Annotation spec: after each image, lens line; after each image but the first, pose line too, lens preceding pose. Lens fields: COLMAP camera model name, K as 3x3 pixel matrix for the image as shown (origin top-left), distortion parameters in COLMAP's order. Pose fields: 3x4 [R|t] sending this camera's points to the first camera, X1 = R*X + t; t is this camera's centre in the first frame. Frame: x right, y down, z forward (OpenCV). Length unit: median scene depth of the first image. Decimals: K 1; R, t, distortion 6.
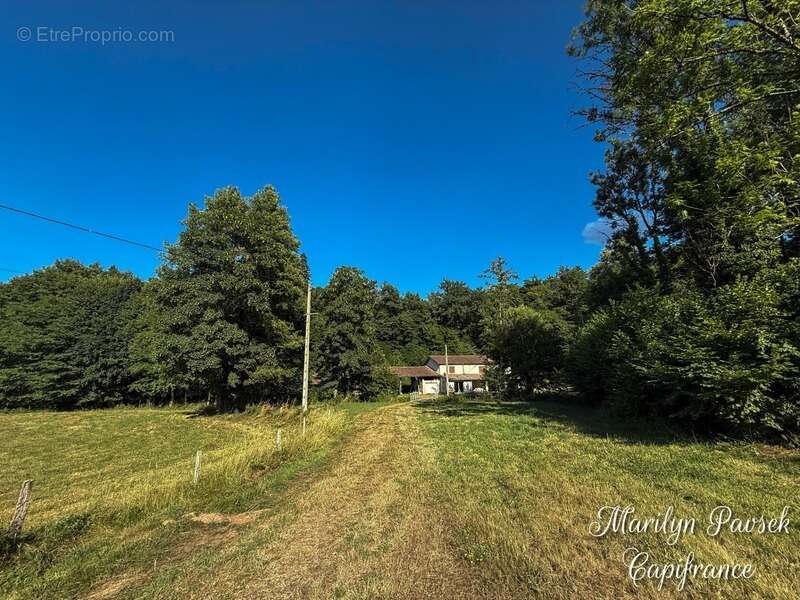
lens RADIAL K [[316.8, 0, 397.2], [0, 316.8, 299.3], [0, 0, 1]] dist [-0.000996, -0.002699]
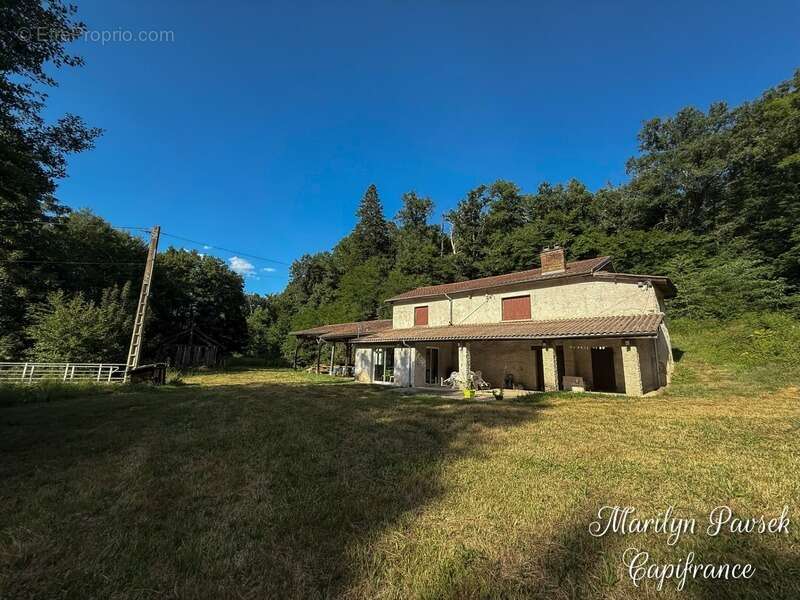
lens RADIAL K [[316.8, 0, 397.2], [0, 316.8, 299.3], [0, 0, 1]] dist [-0.000996, -0.002699]
pose [[0.552259, -0.114042, -0.825836, 0.449489], [0.167849, 0.985524, -0.023849, 0.206959], [0.816601, -0.125444, 0.563406, 0.775577]]
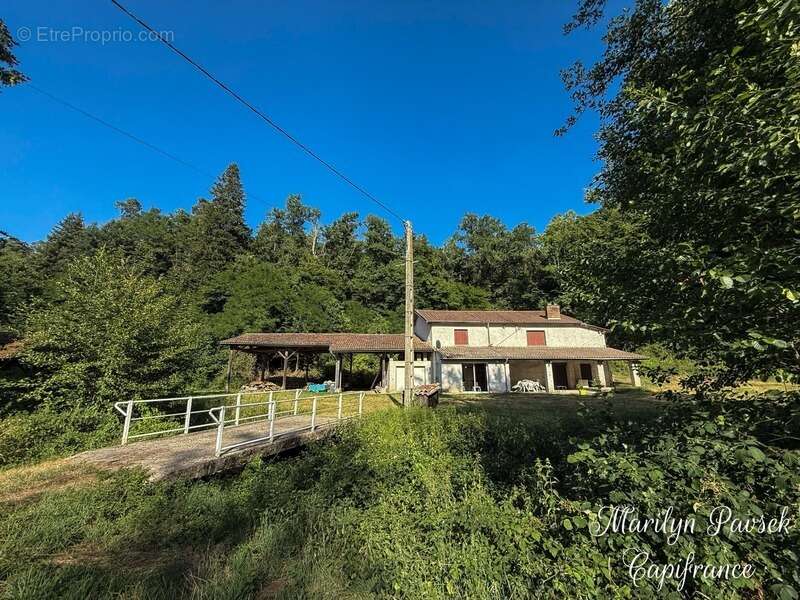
lens RADIAL K [[316.8, 0, 397.2], [0, 316.8, 299.3], [0, 0, 1]] dist [-0.000996, -0.002699]
pose [[0.993186, -0.011328, -0.115986, 0.136288], [0.014158, 0.999621, 0.023608, 0.159230], [0.115675, -0.025090, 0.992970, 0.564635]]
